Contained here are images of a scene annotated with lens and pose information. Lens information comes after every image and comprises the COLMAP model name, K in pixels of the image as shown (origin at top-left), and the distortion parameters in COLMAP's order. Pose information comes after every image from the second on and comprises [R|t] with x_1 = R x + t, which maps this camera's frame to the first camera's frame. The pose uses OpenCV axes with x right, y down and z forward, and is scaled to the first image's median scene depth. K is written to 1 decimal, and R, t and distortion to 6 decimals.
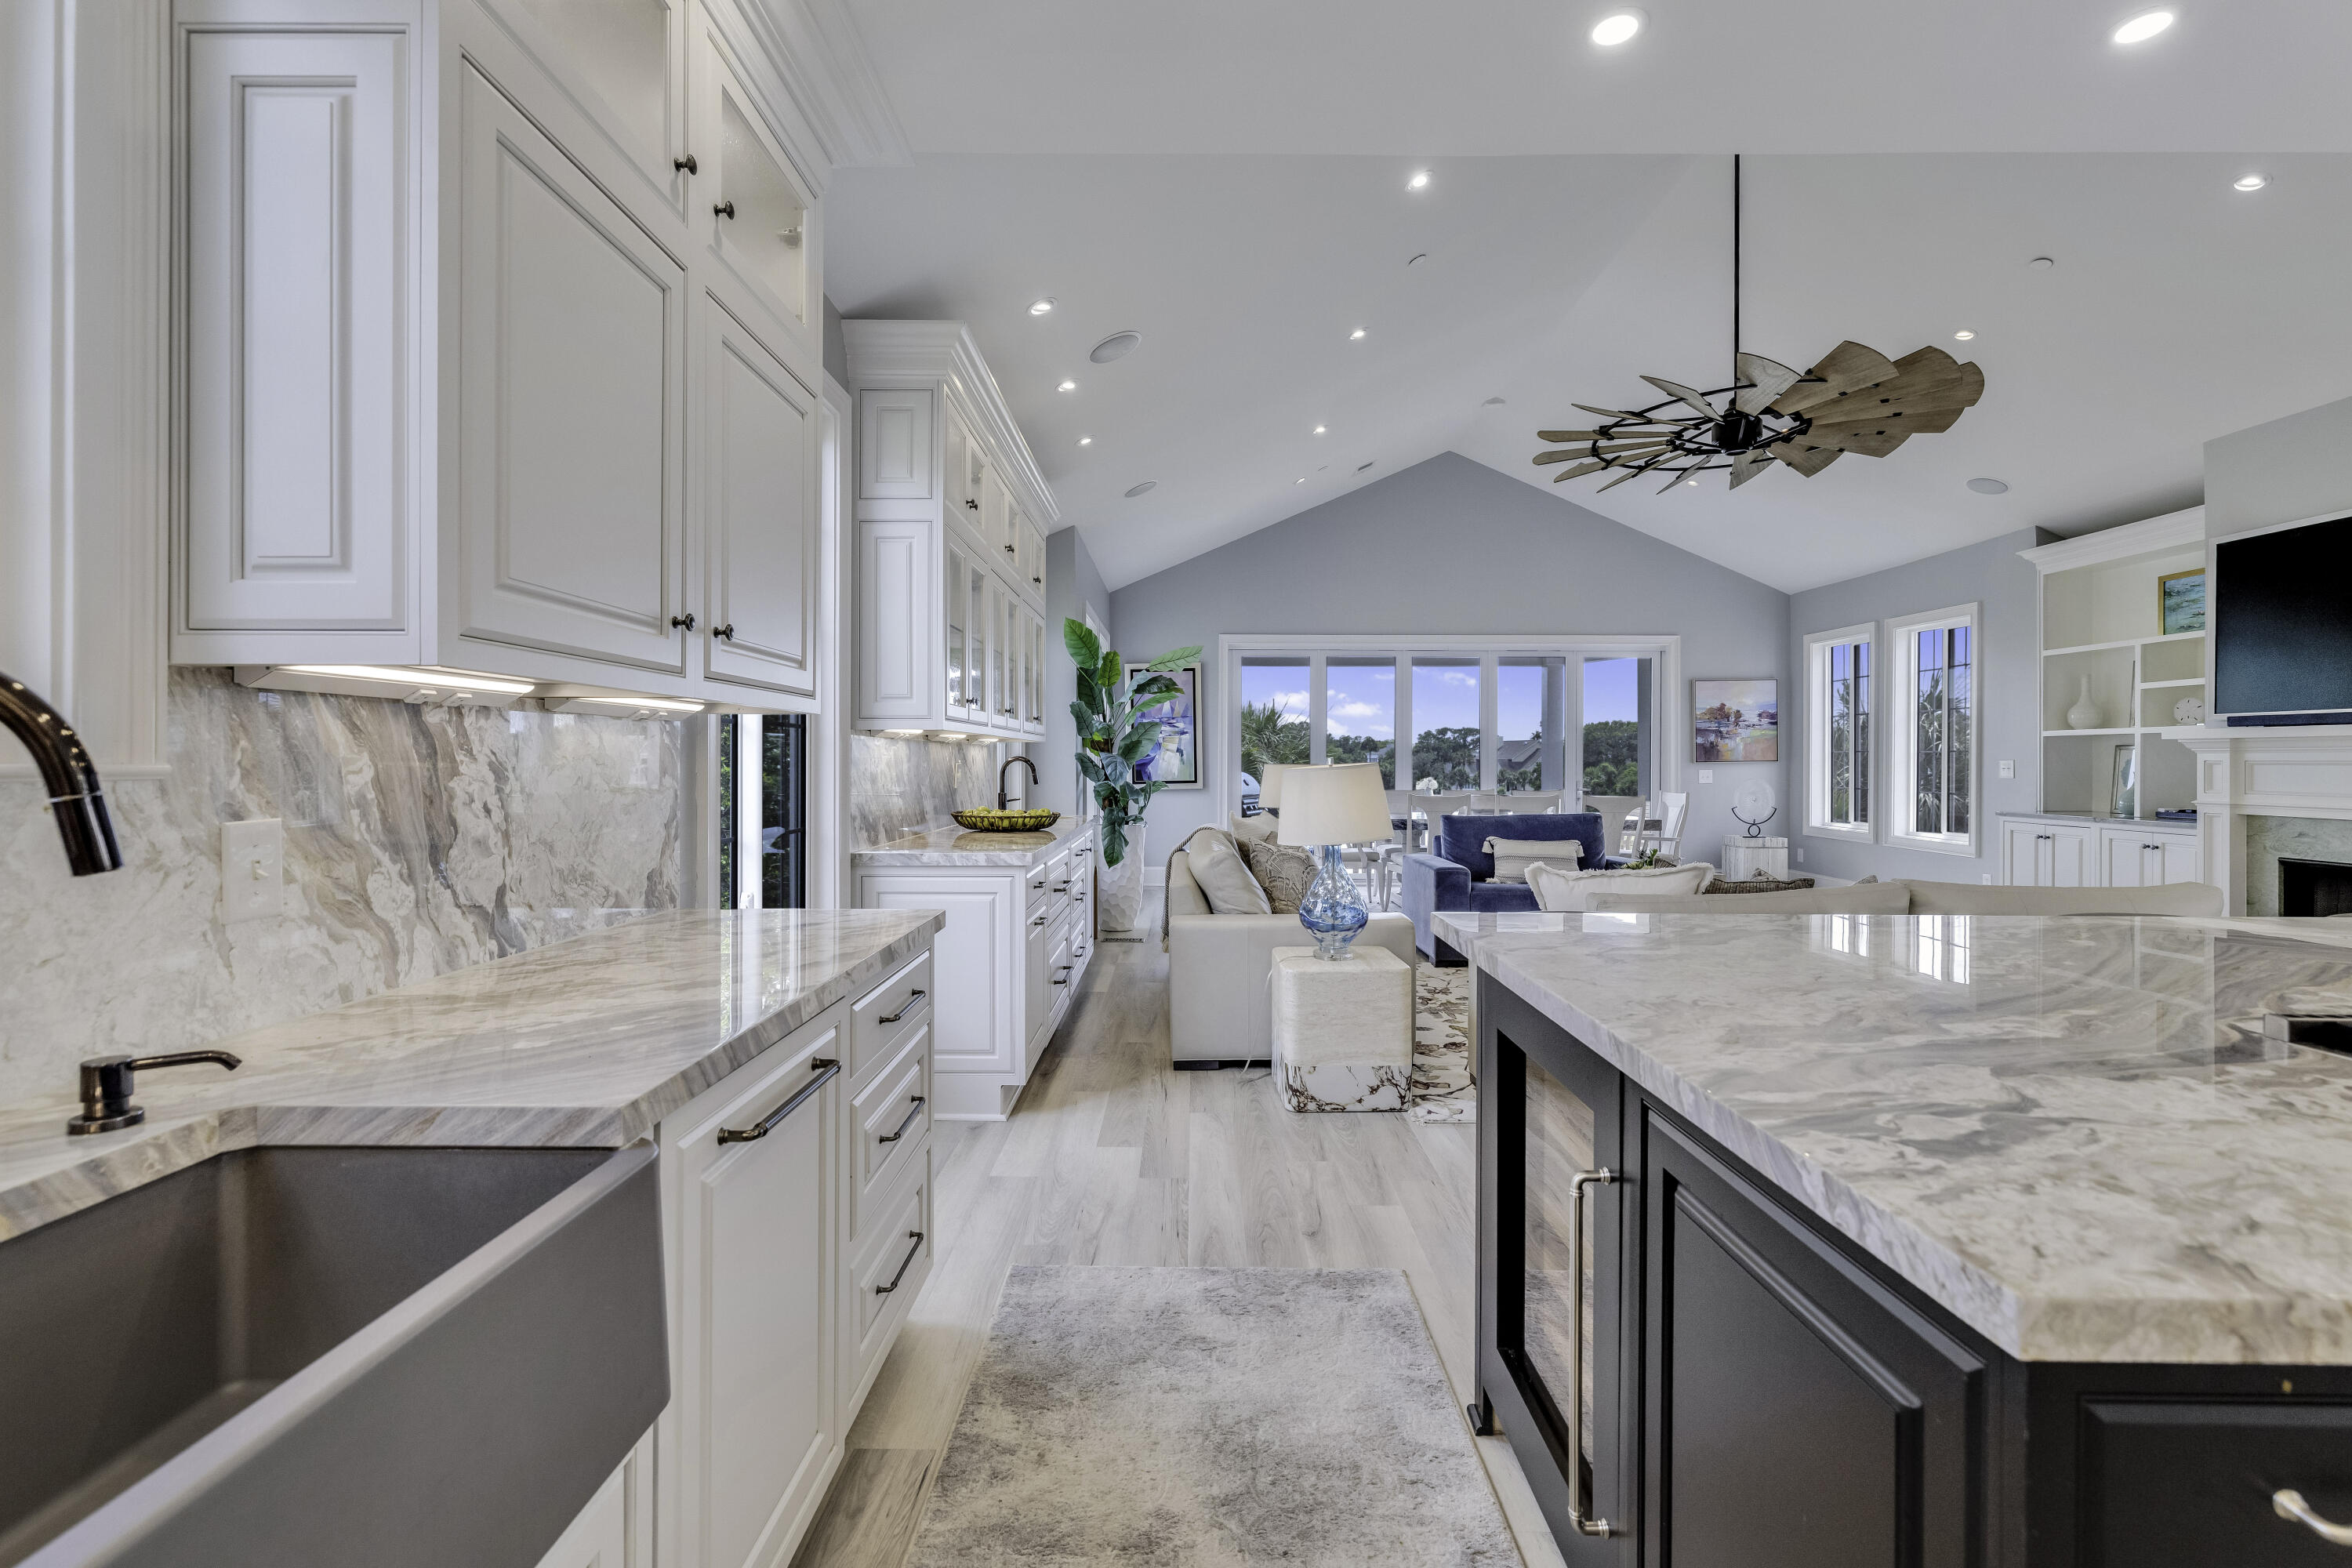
lens RADIAL K [[1029.1, 0, 1182.8], [0, 1029.1, 761.1], [0, 0, 1]] dist [0.000545, 0.000665]
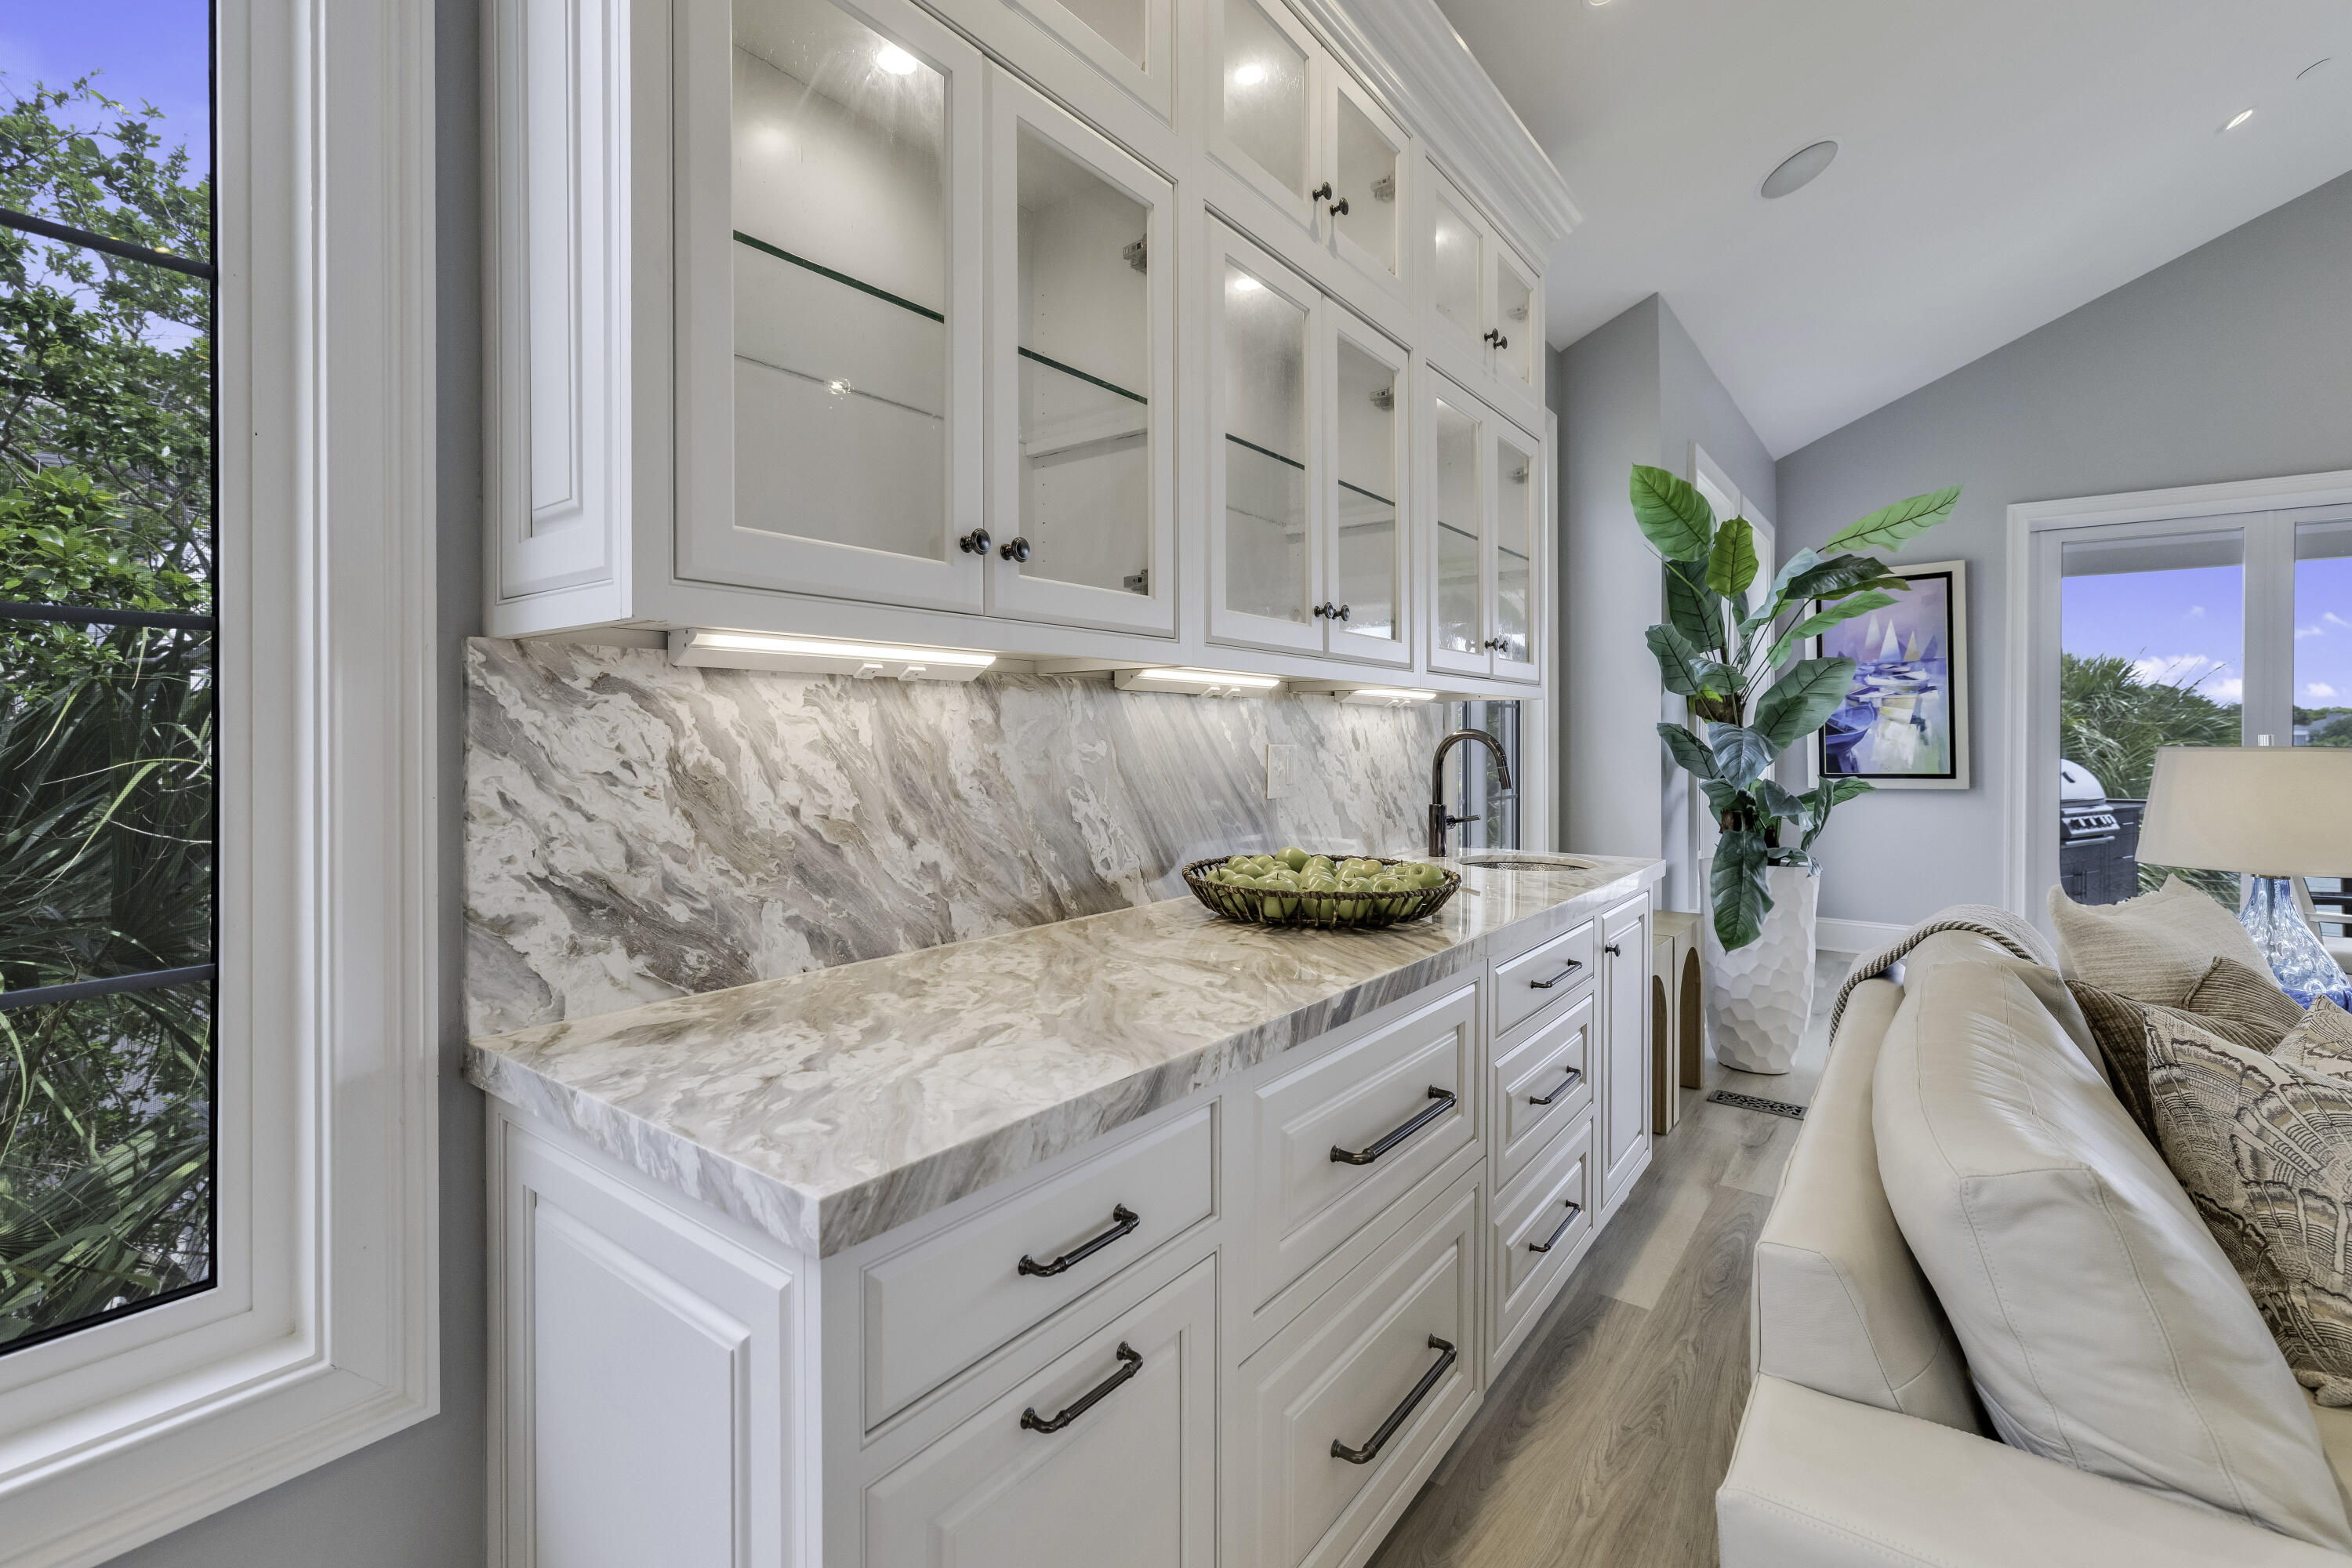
lens RADIAL K [[1037.7, 0, 1181.0], [0, 1037.7, 746.2], [0, 0, 1]] dist [-0.001125, 0.000047]
pose [[0.803722, 0.002071, -0.595002, 0.016391], [0.001565, 0.999983, 0.005594, 0.000066], [0.595003, -0.005428, 0.803705, 0.473510]]
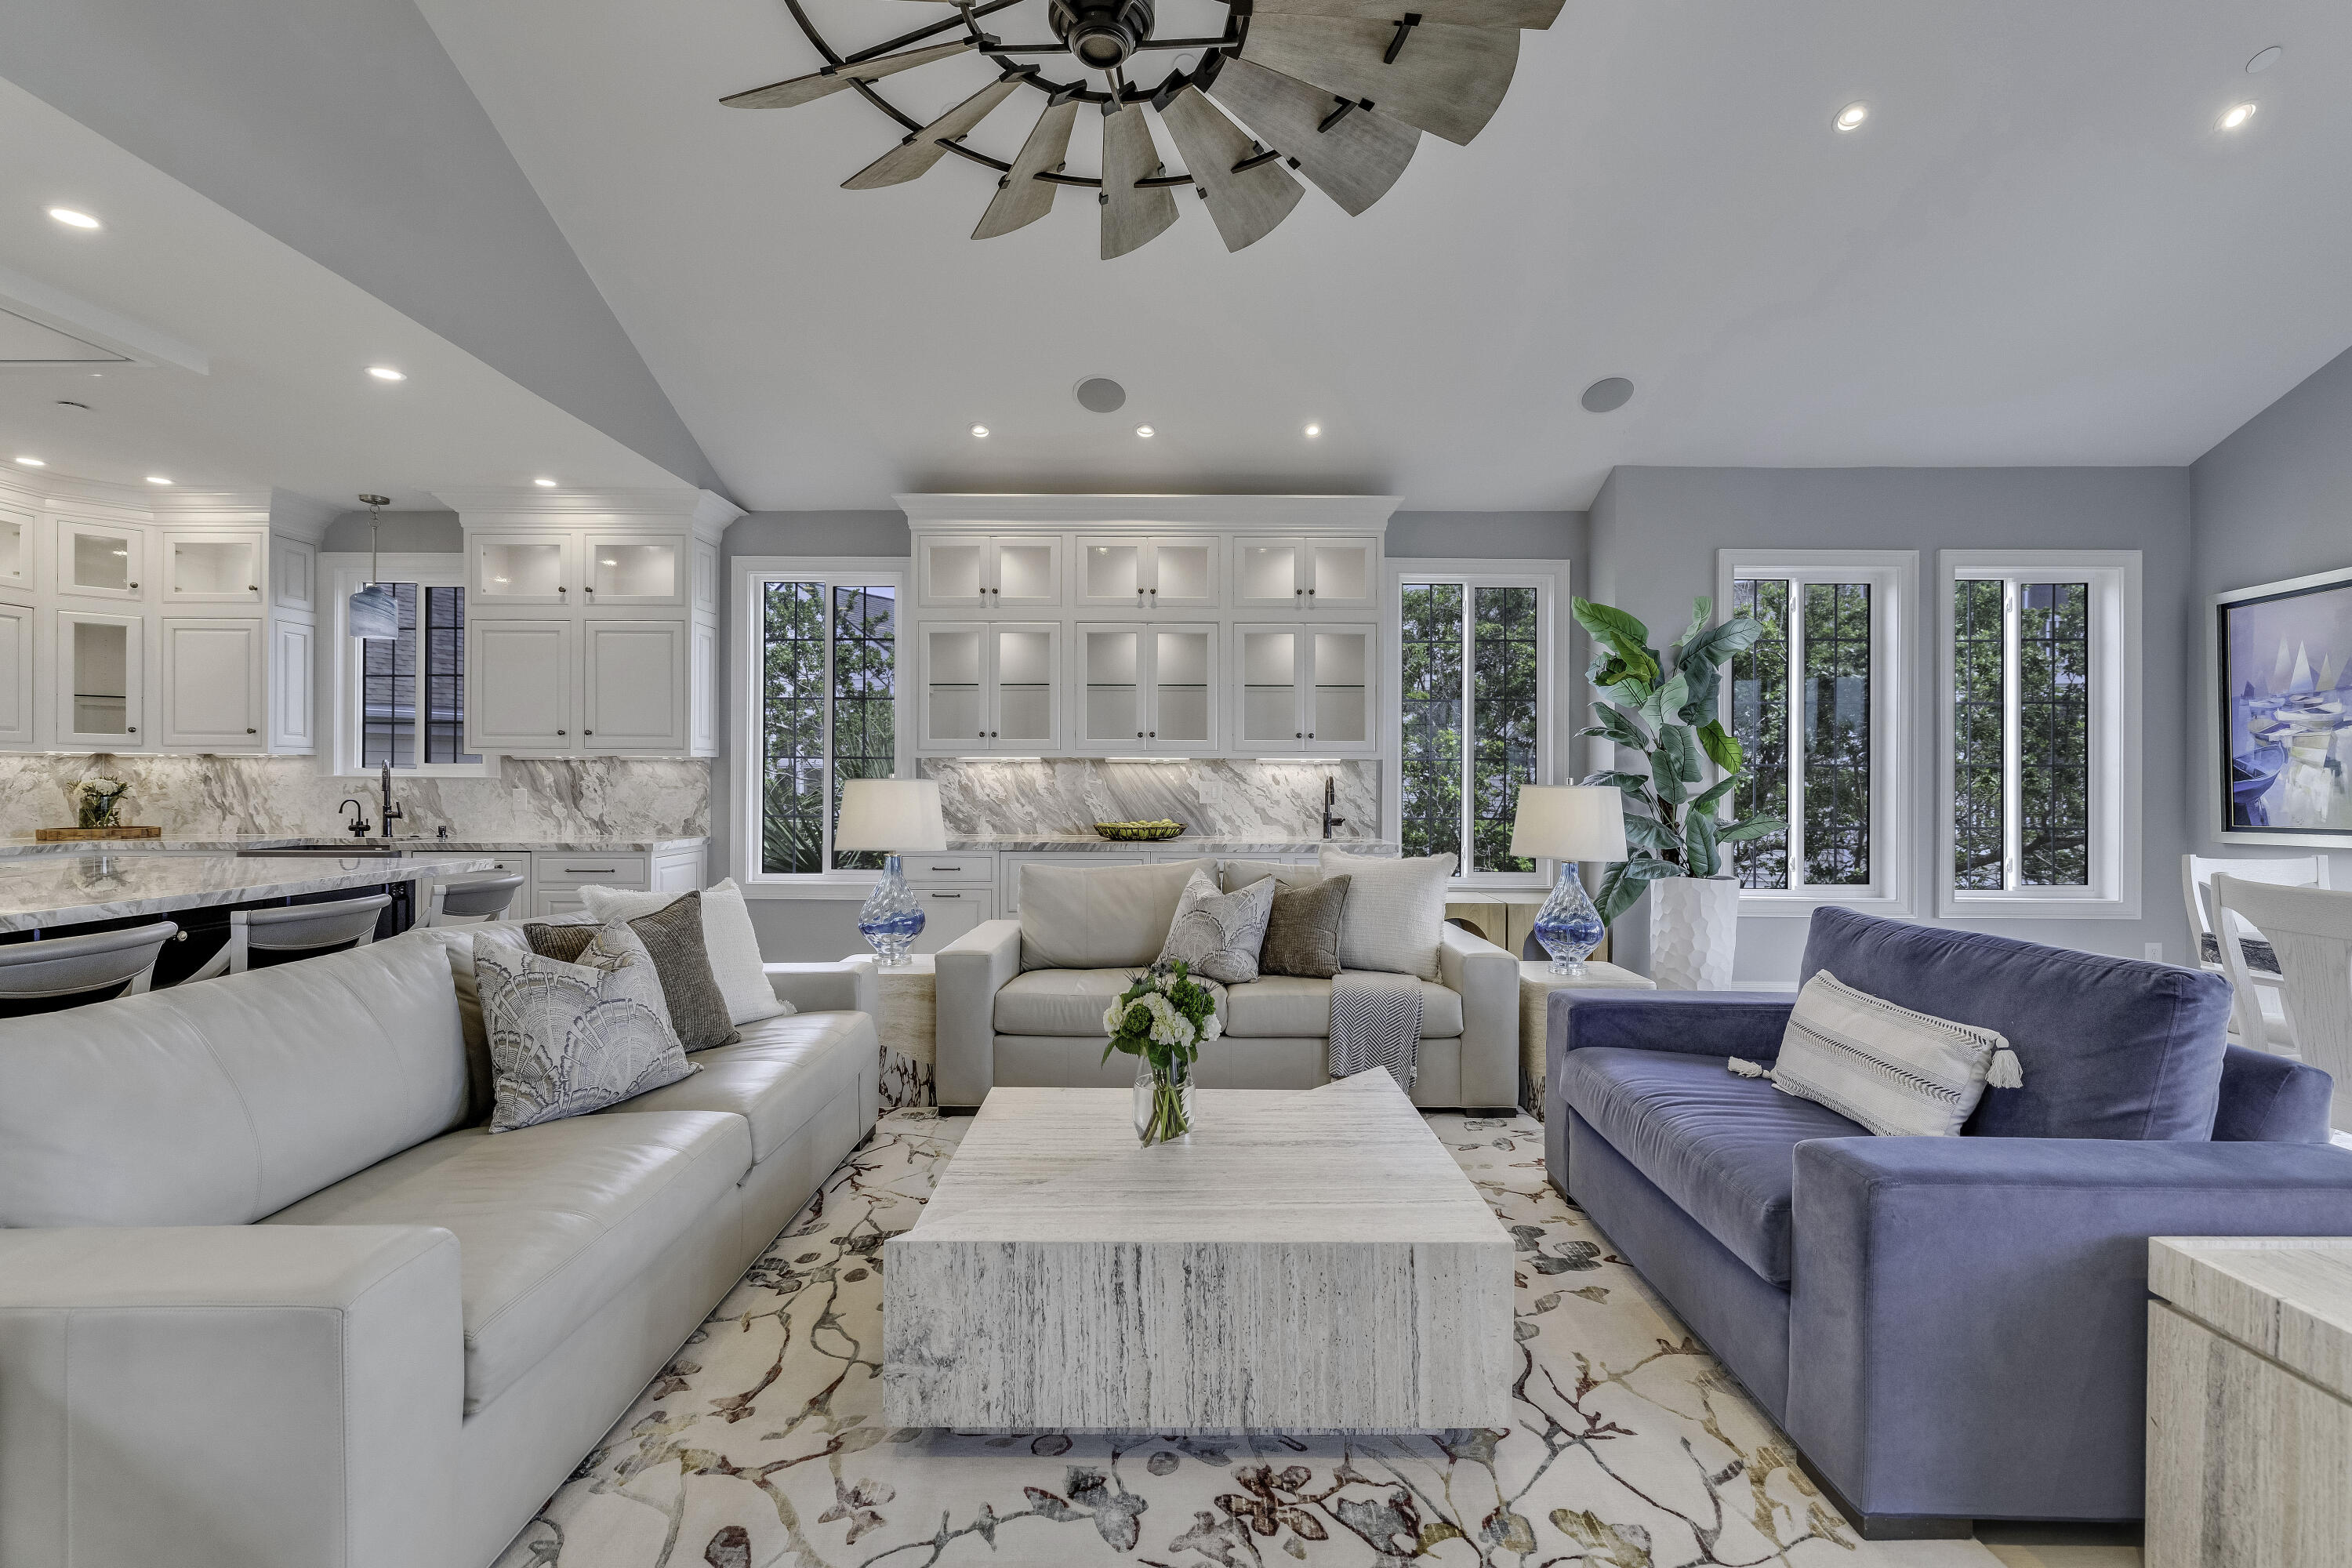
lens RADIAL K [[1027.2, 0, 1183.9], [0, 1027.2, 780.5], [0, 0, 1]] dist [-0.000283, 0.000884]
pose [[0.003511, 0.000020, -0.999994, 0.708695], [-0.005800, 0.999983, 0.000000, 0.000712], [0.999977, 0.005800, 0.003512, 0.761142]]
